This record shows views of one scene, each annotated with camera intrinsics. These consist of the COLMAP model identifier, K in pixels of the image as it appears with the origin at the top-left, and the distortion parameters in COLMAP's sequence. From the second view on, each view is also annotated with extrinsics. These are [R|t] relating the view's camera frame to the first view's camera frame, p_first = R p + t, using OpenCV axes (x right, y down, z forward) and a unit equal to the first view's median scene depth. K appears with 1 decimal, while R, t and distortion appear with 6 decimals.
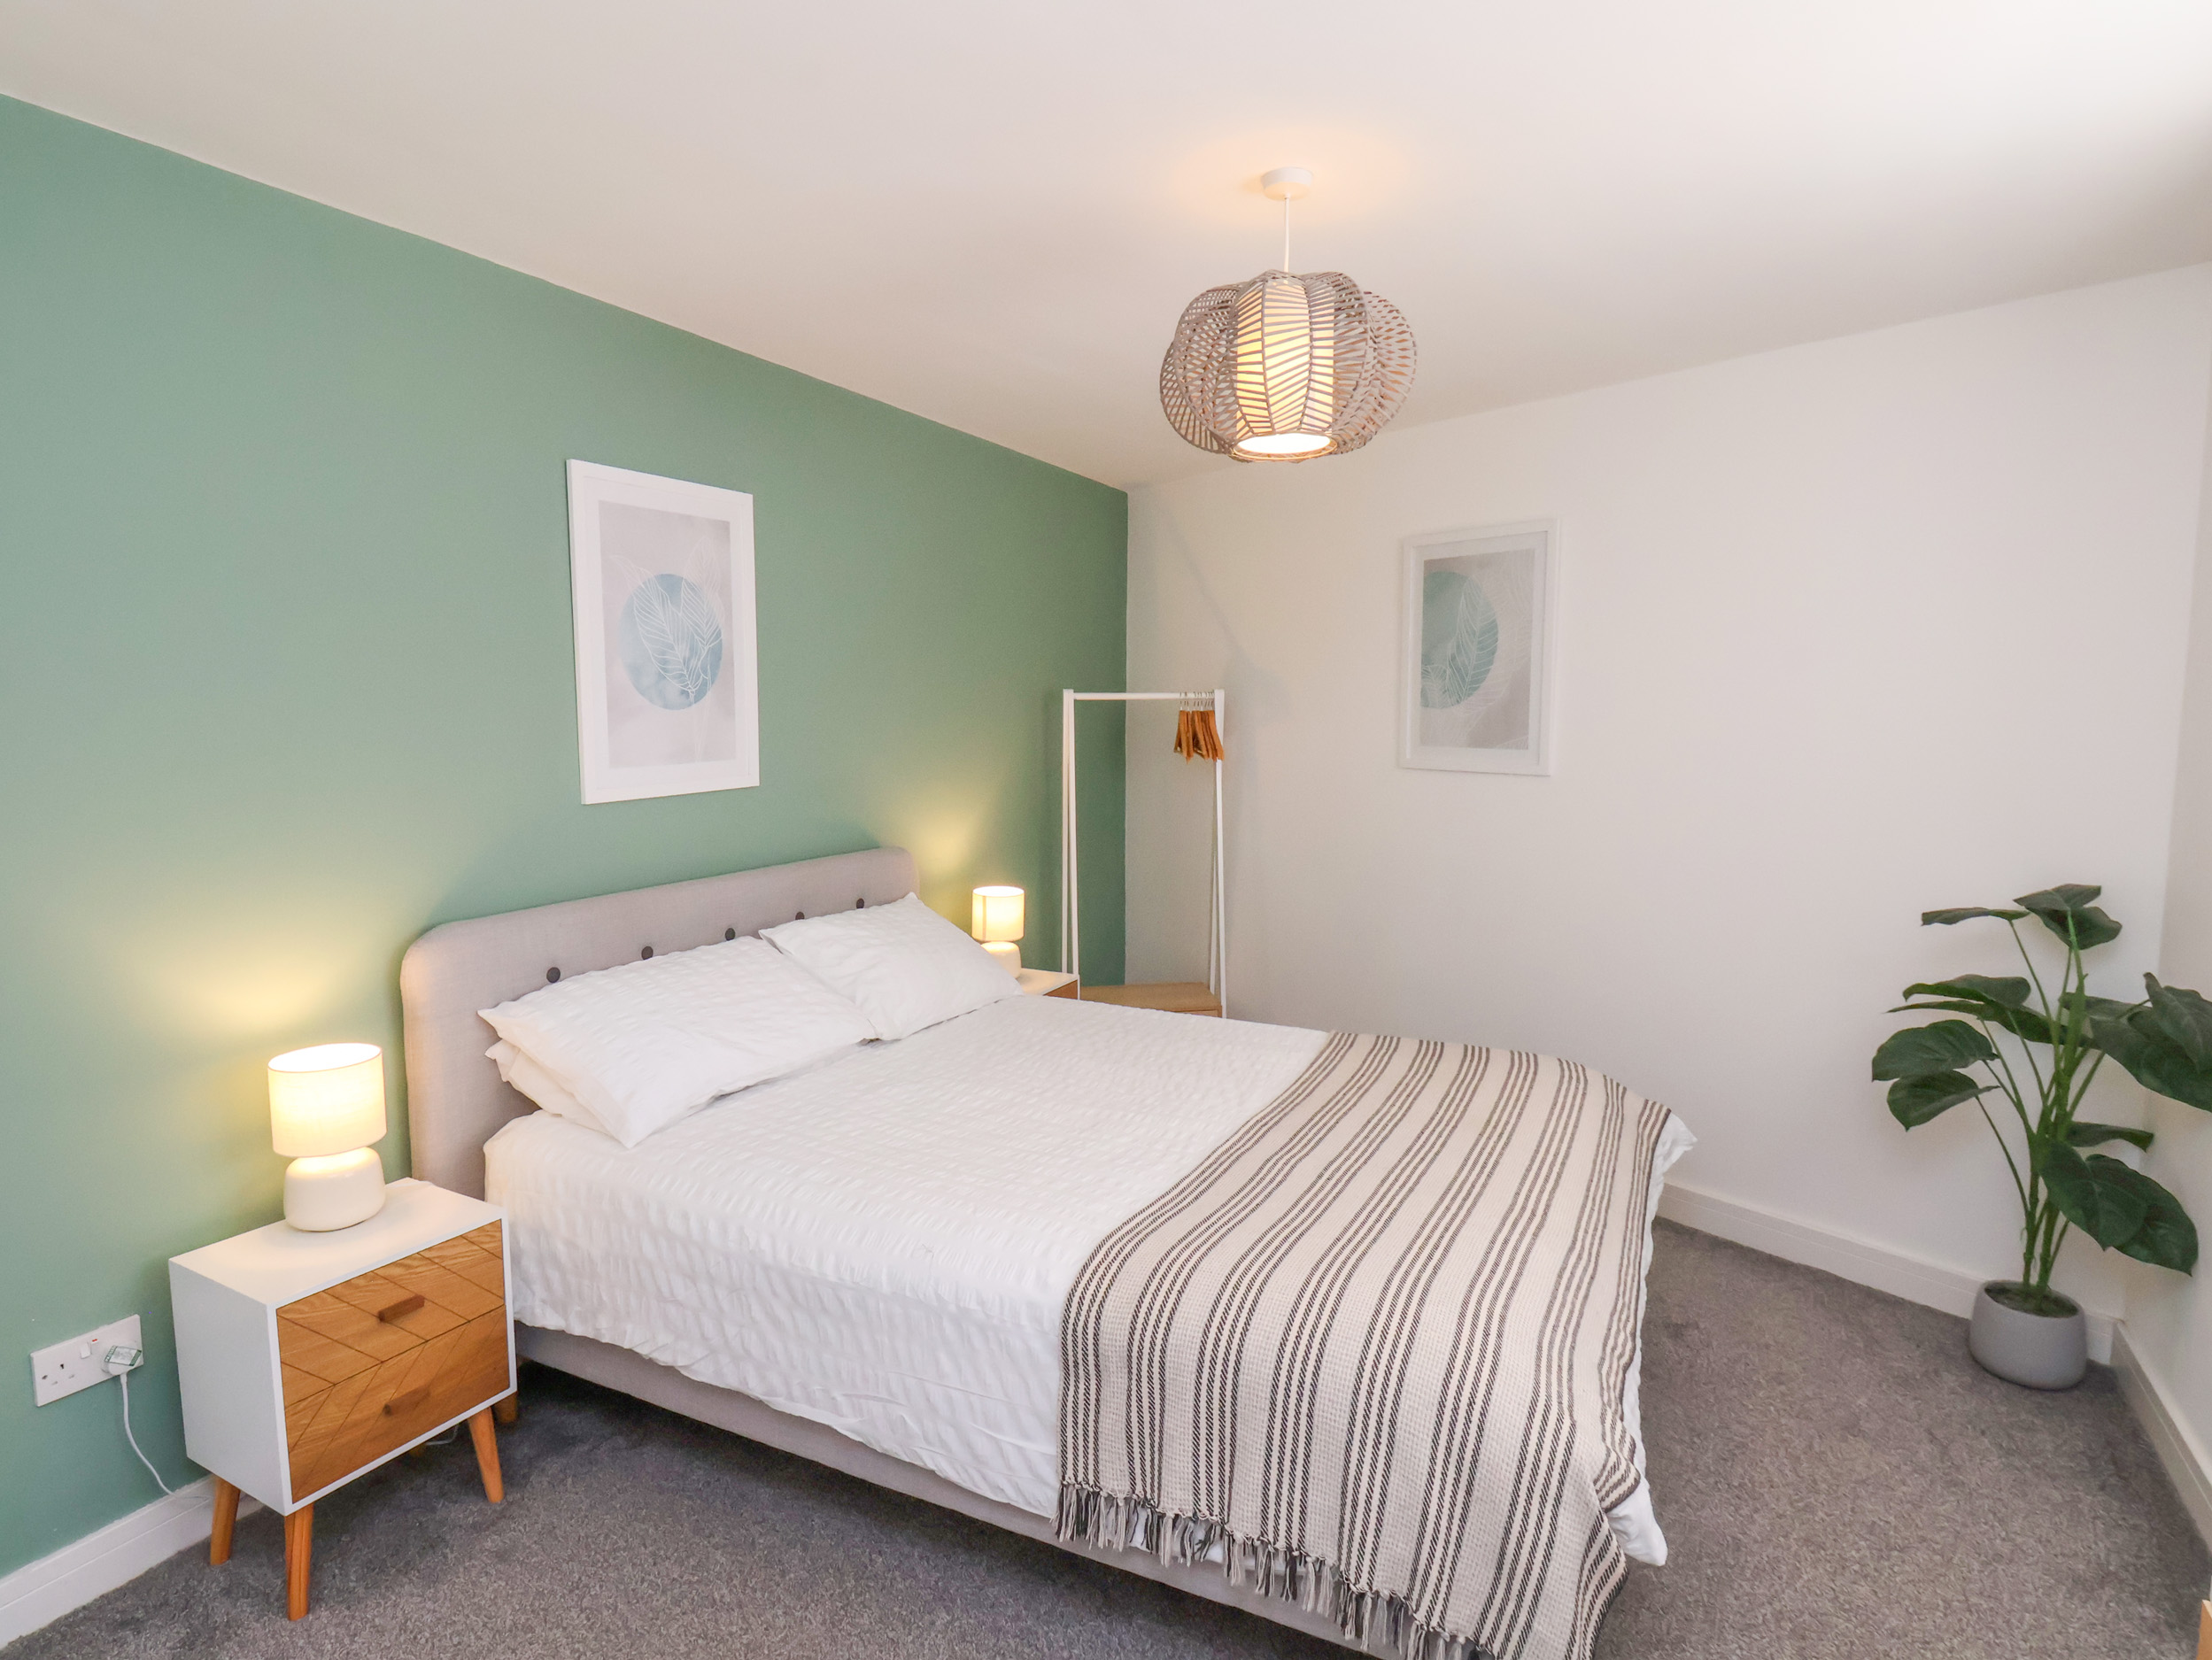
lens RADIAL K [[1212.1, 0, 1107.9], [0, 1212.1, 819.8], [0, 0, 1]] dist [0.001336, -0.014443]
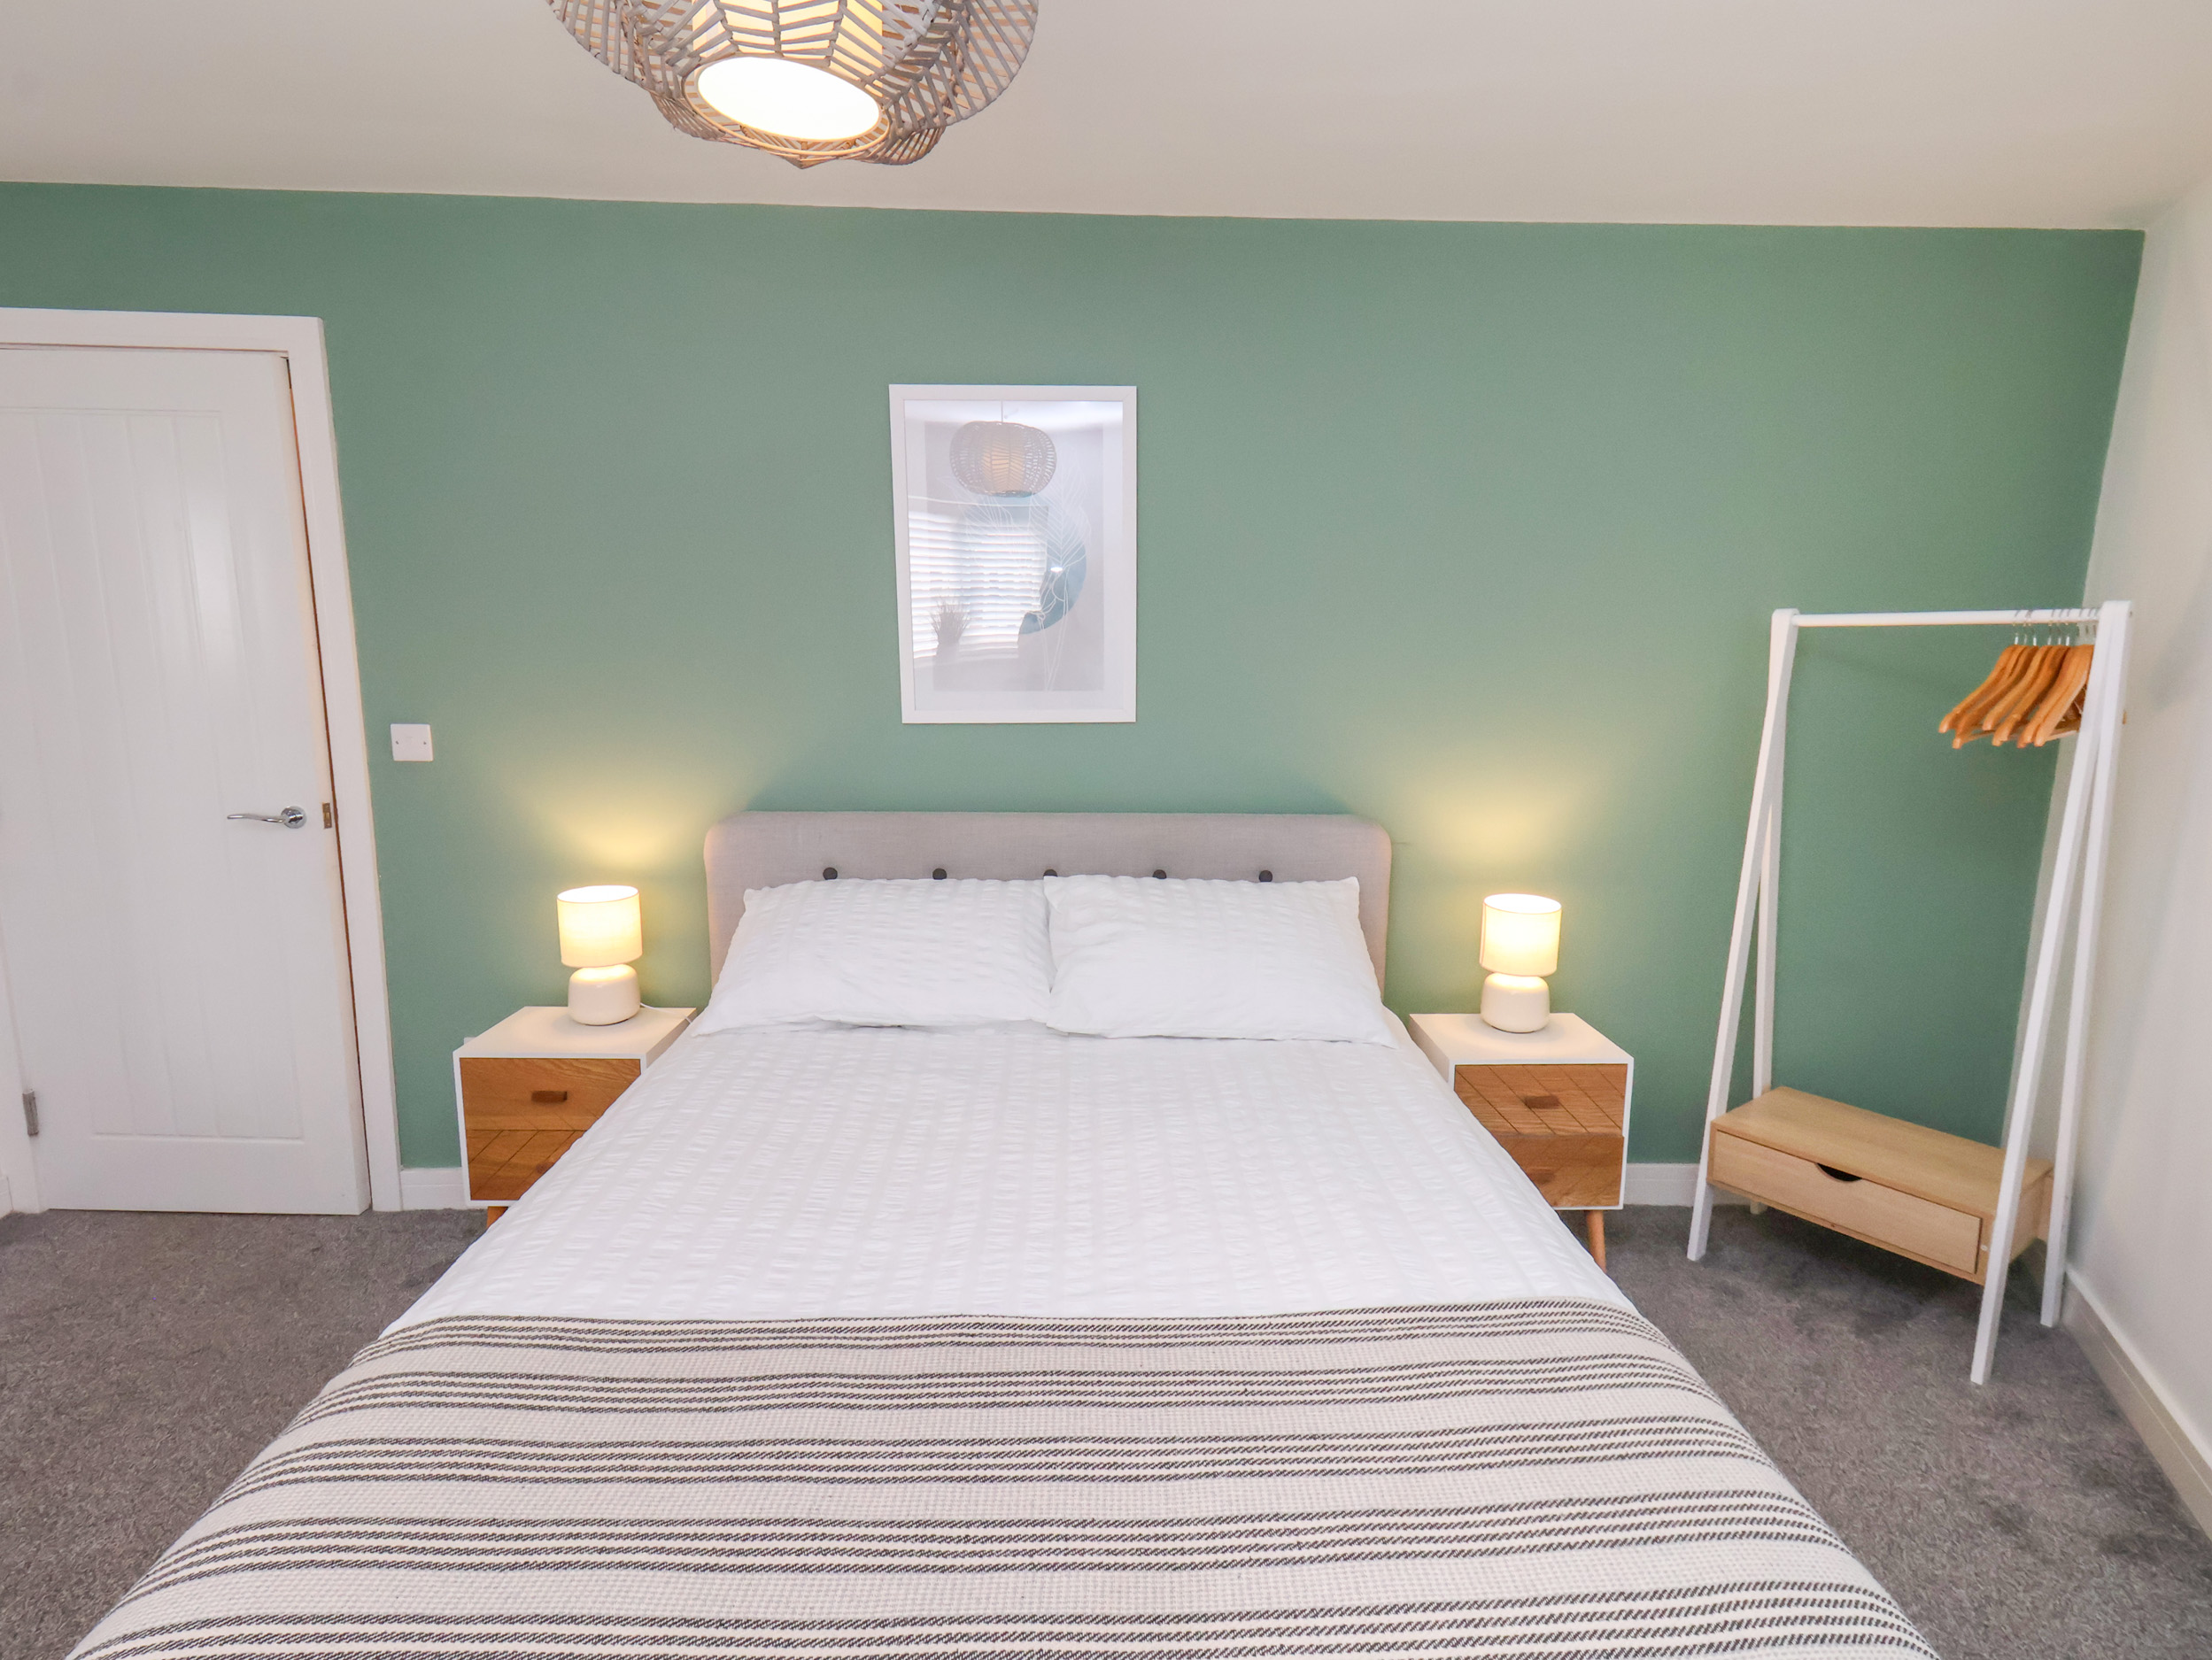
lens RADIAL K [[1152.7, 0, 1111.2], [0, 1152.7, 824.4], [0, 0, 1]] dist [0.033412, -0.001920]
pose [[0.479293, 0.154091, -0.864022, 0.496957], [-0.095004, 0.987791, 0.123463, -0.061645], [0.872498, 0.022910, 0.488080, 0.618732]]
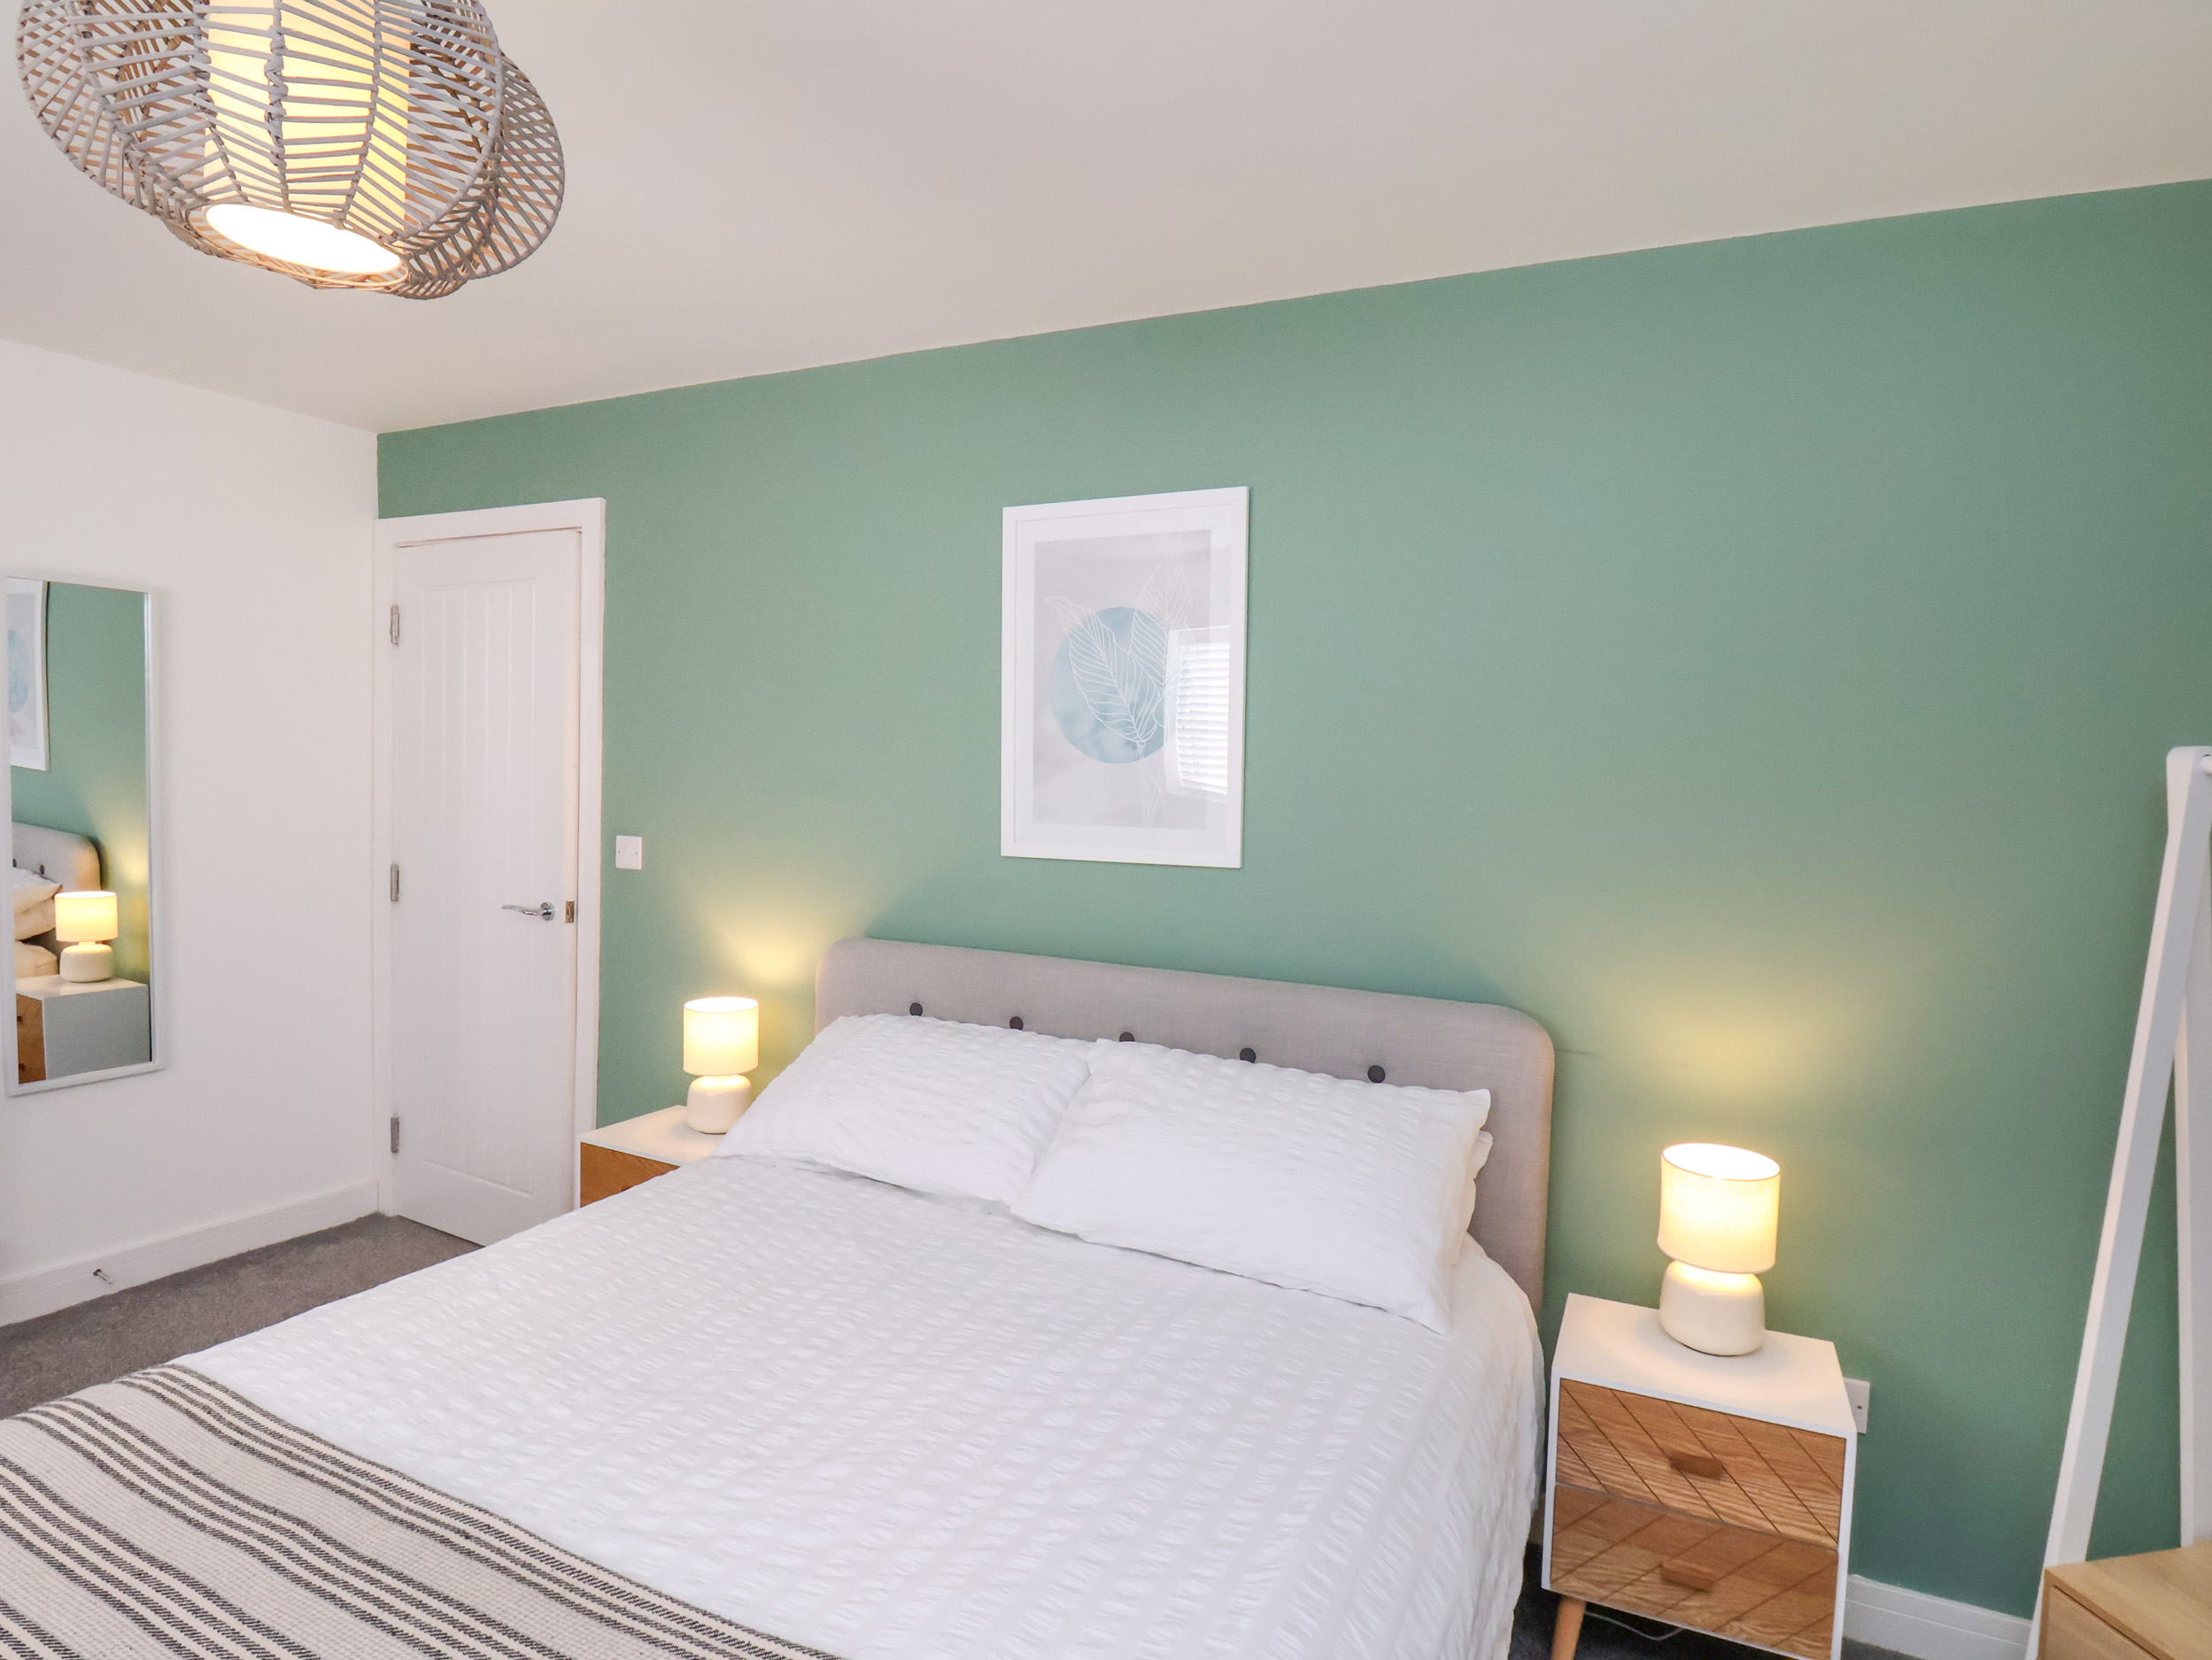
lens RADIAL K [[1212.1, 0, 1112.4], [0, 1212.1, 836.1], [0, 0, 1]] dist [0.001336, -0.014443]
pose [[0.028711, 0.060465, -0.997757, 0.507660], [-0.125362, 0.990506, 0.056418, -0.087885], [0.991696, 0.123461, 0.036019, 0.971415]]
